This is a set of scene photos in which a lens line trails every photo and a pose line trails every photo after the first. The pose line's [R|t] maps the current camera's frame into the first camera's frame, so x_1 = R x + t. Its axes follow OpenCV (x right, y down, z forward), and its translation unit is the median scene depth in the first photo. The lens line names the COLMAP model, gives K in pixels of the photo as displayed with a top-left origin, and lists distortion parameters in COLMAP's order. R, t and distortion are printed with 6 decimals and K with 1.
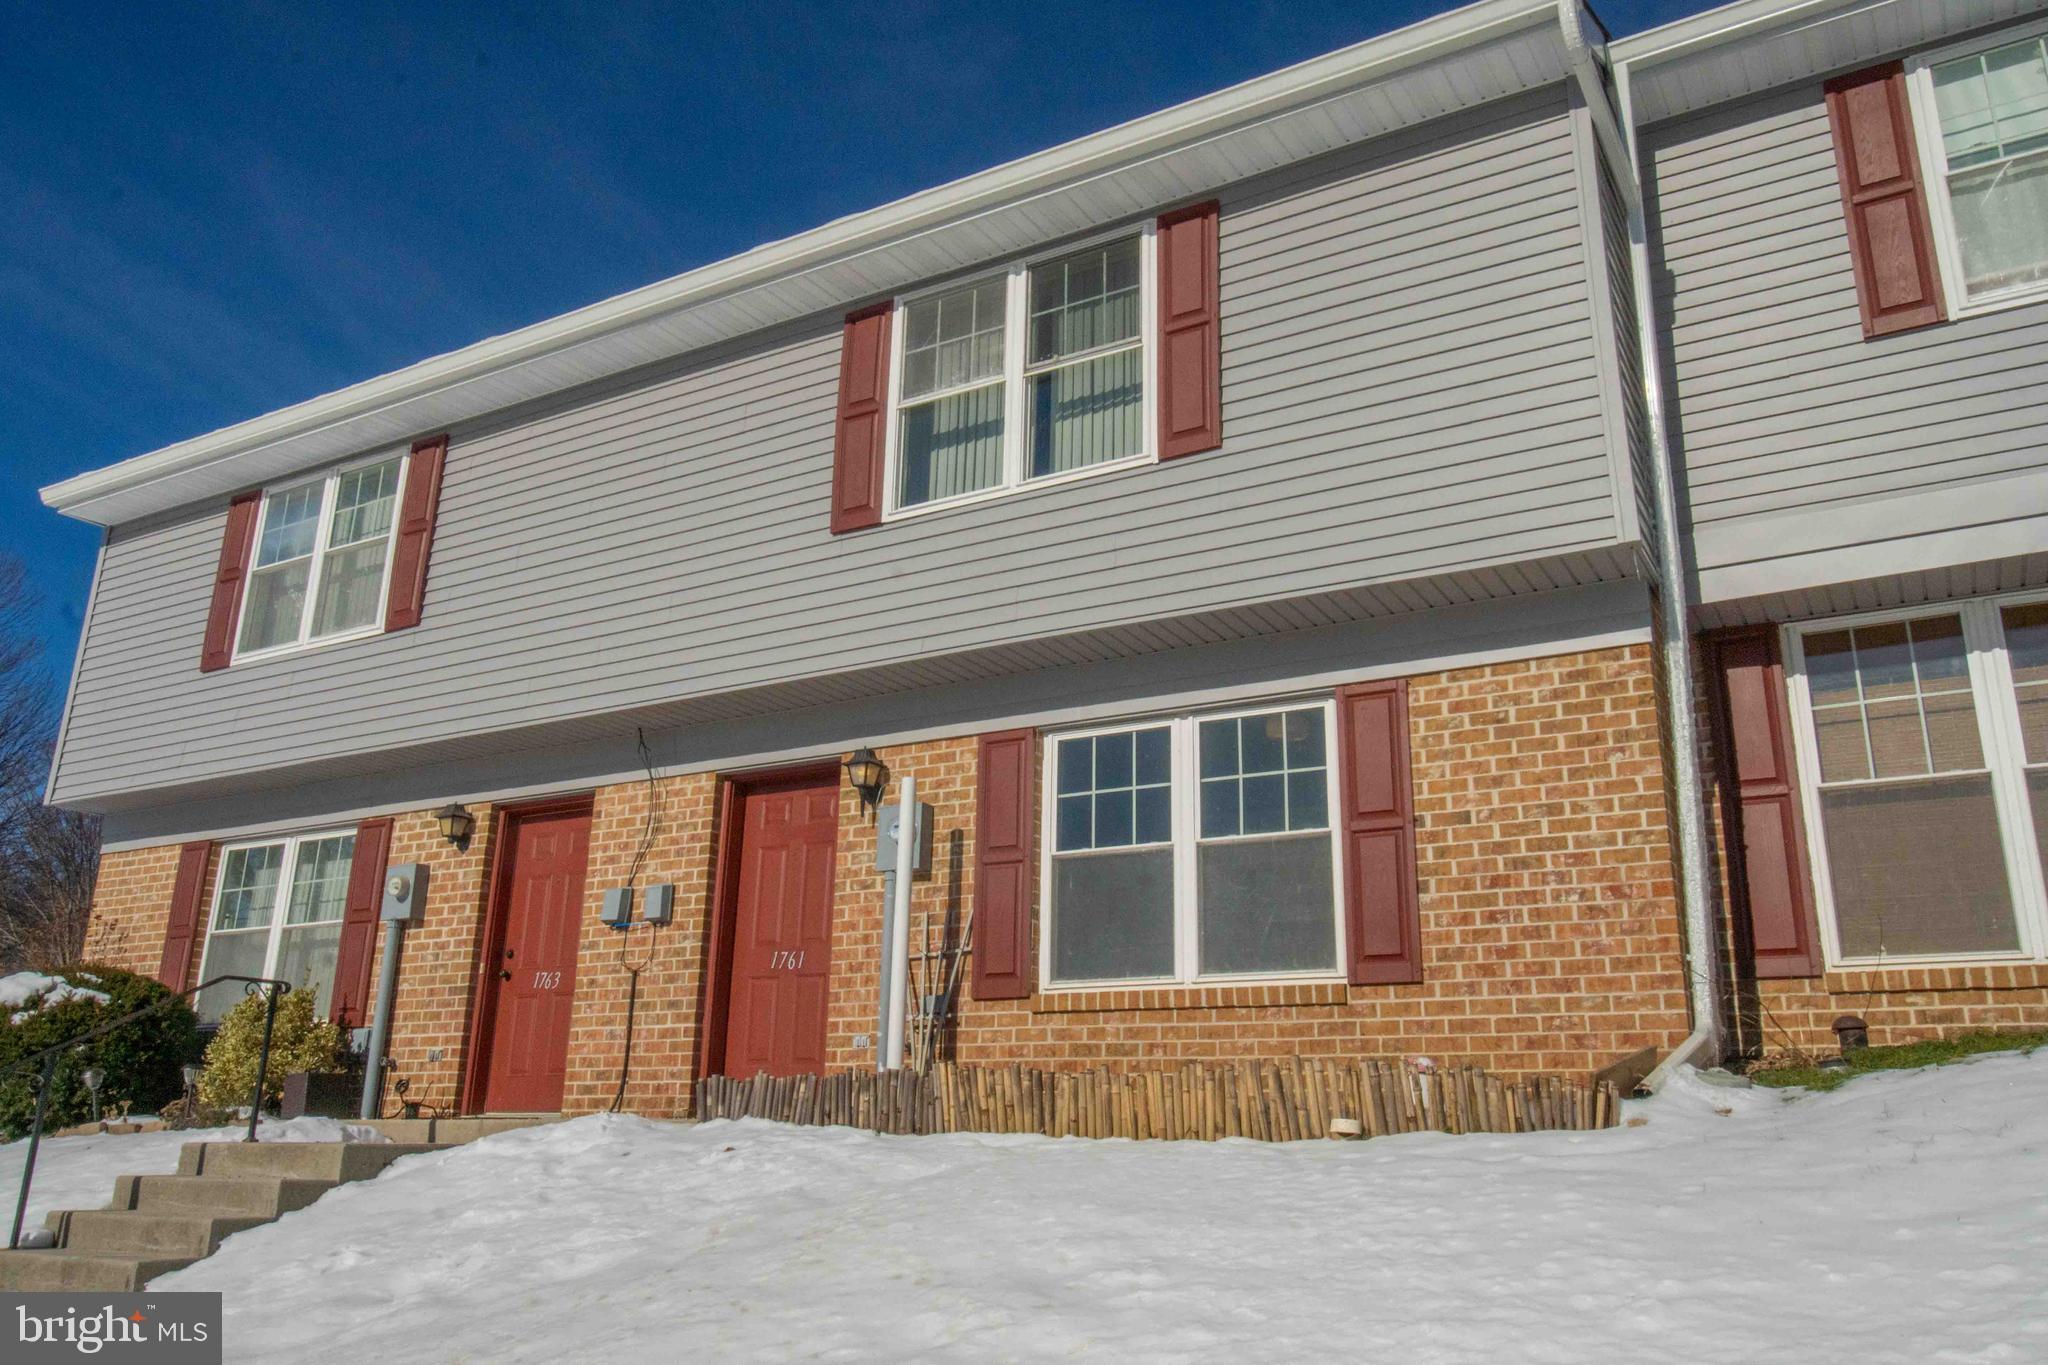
lens RADIAL K [[1581.2, 0, 1108.7], [0, 1581.2, 680.3], [0, 0, 1]] dist [0.054740, -0.070006]
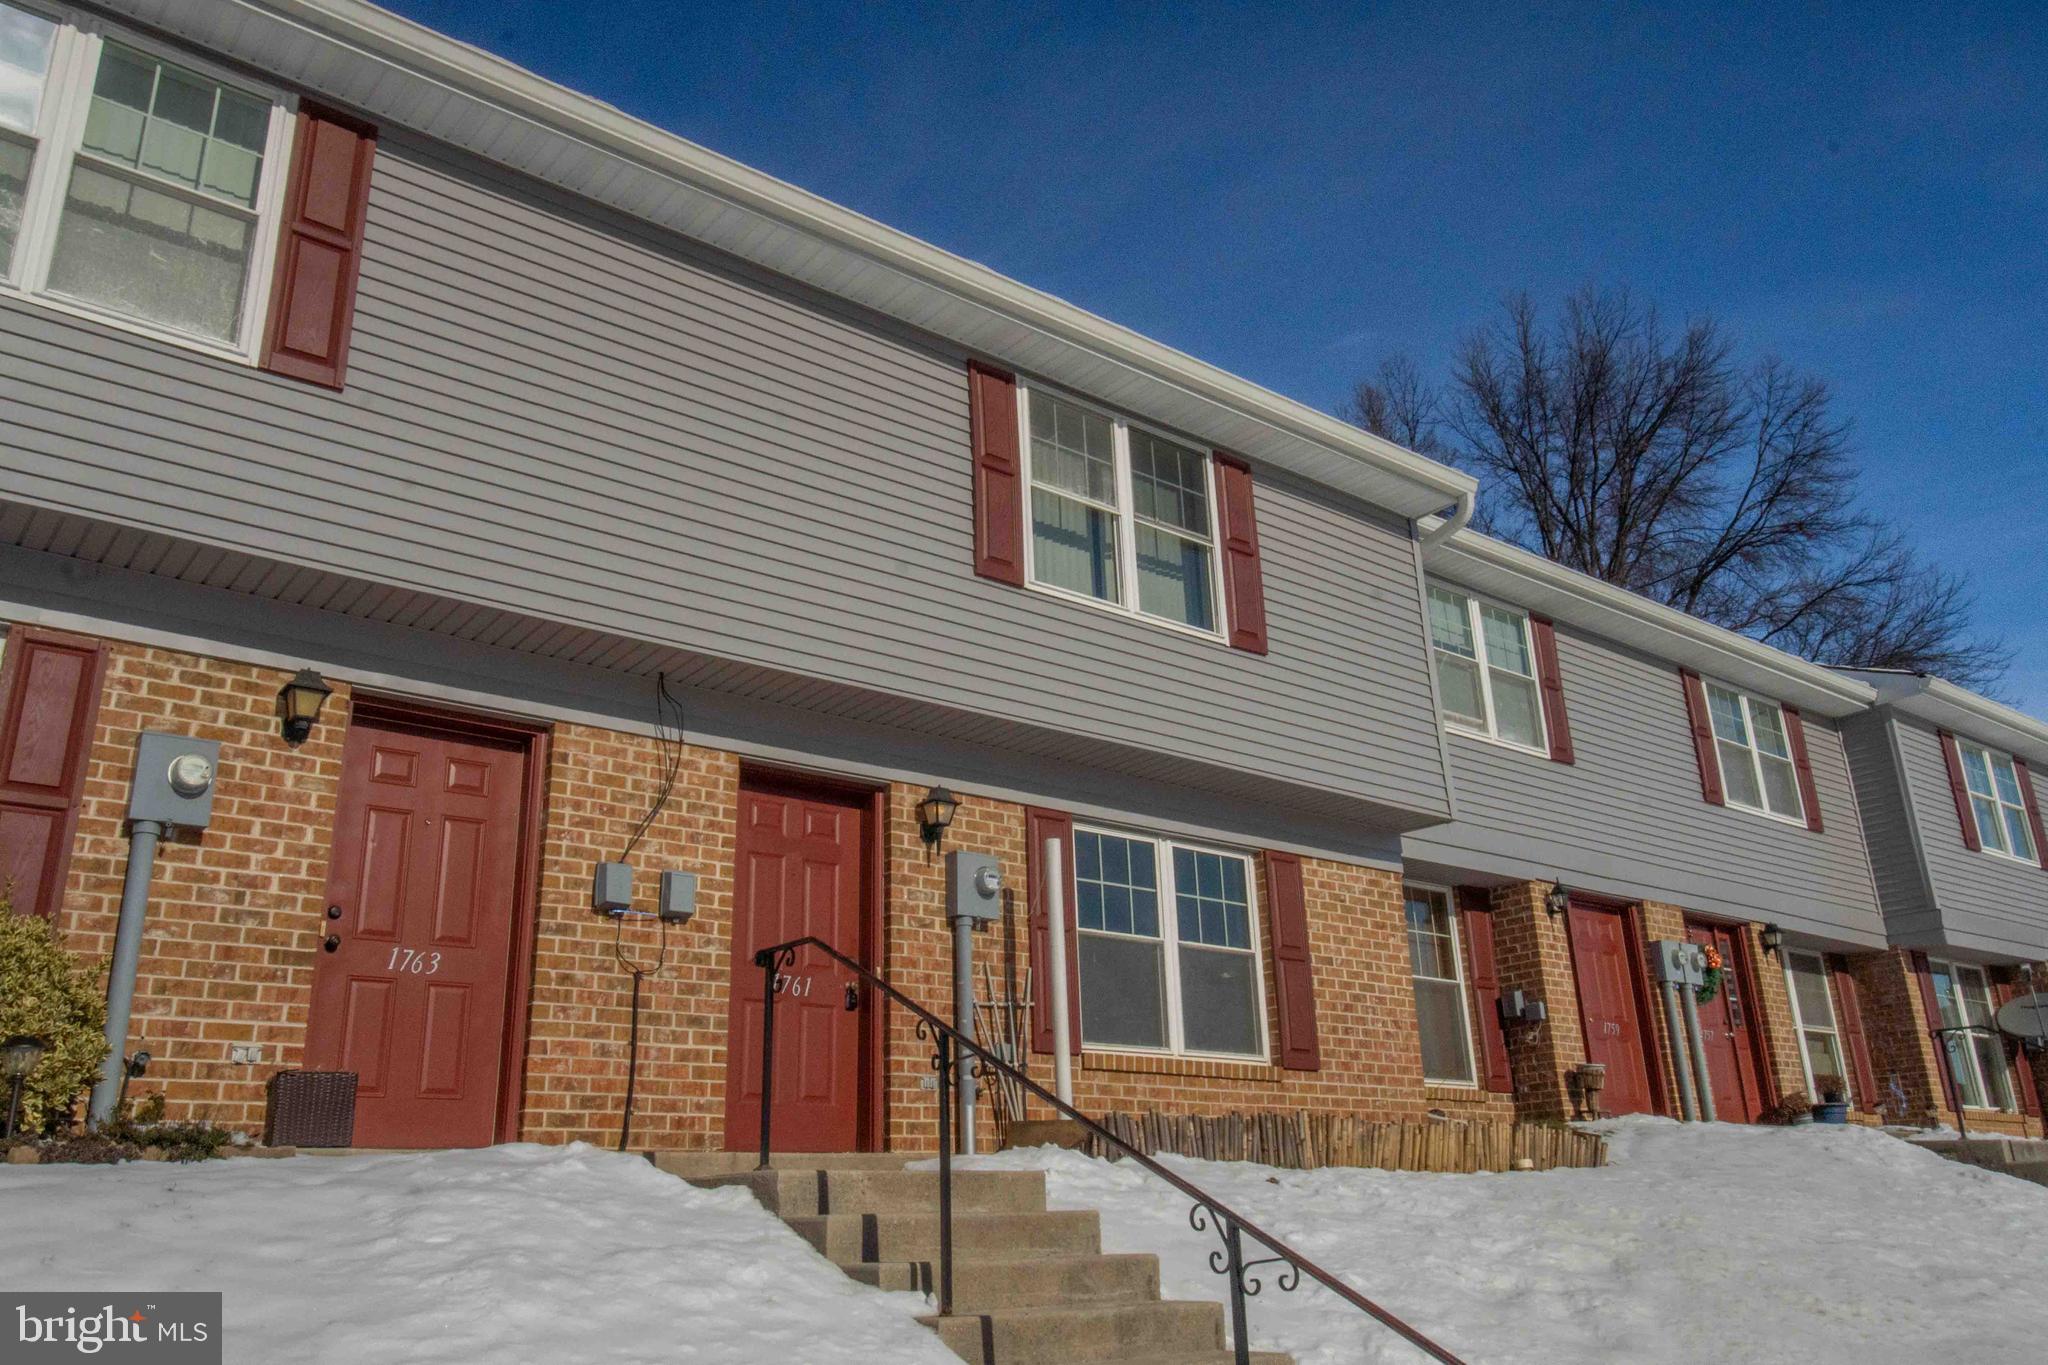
lens RADIAL K [[1581.2, 0, 1108.7], [0, 1581.2, 680.3], [0, 0, 1]] dist [0.054740, -0.070006]
pose [[0.349055, 0.290275, 0.891011, -1.040597], [-0.235597, 0.947459, -0.216369, 0.172550], [-0.907003, -0.134395, 0.399103, 0.522894]]
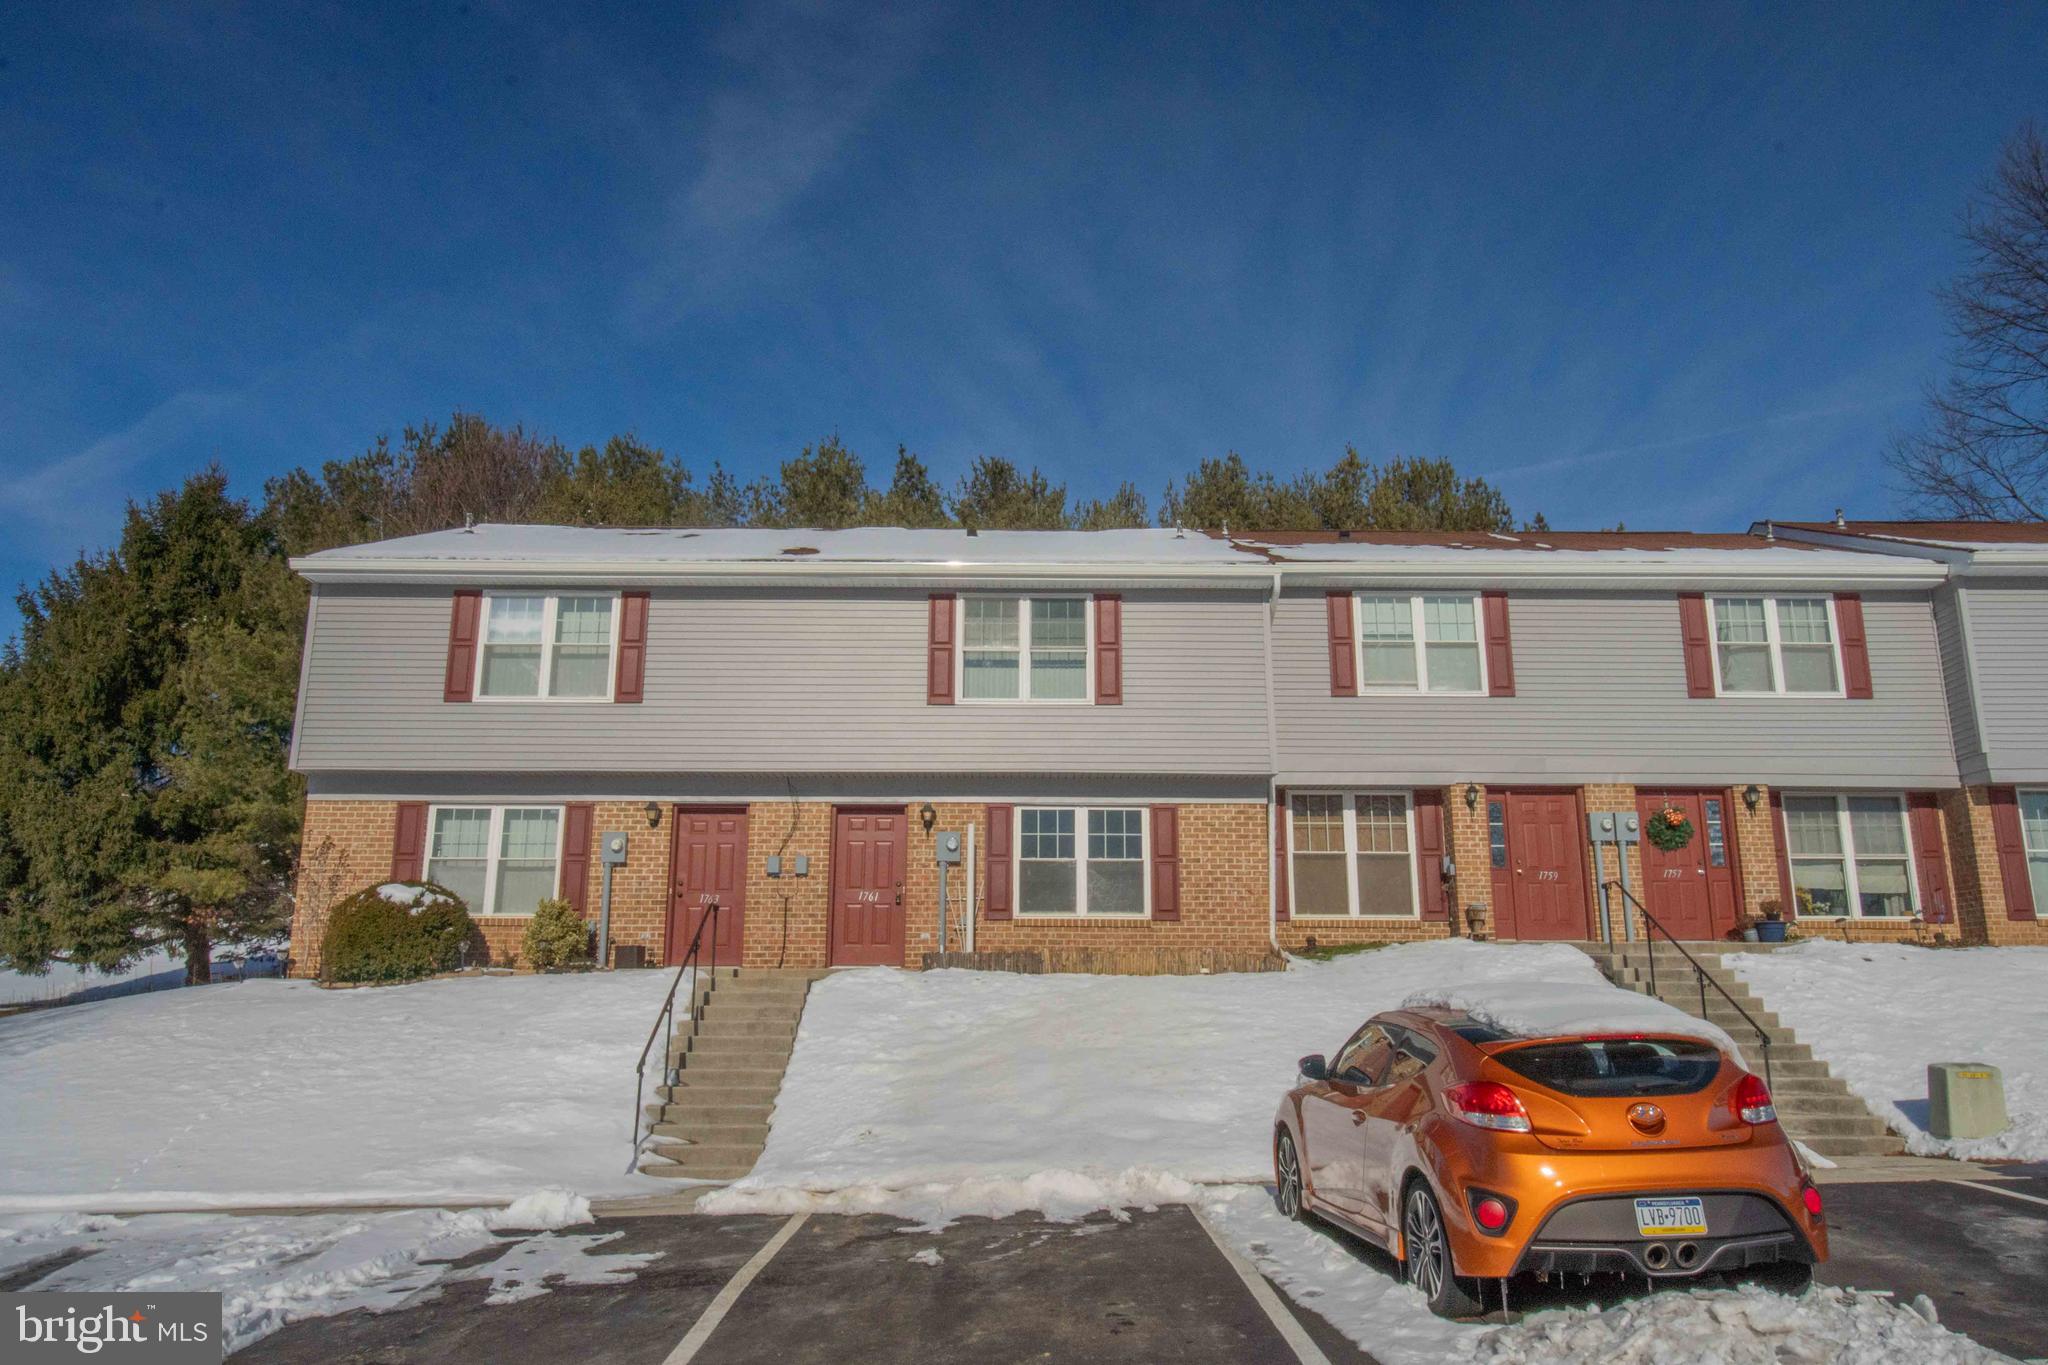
lens RADIAL K [[1581.2, 0, 1108.7], [0, 1581.2, 680.3], [0, 0, 1]] dist [0.054740, -0.070006]
pose [[0.838177, 0.102992, 0.535586, -1.148325], [-0.145916, 0.988557, 0.038257, -0.248213], [-0.525517, -0.110216, 0.843614, -0.967327]]
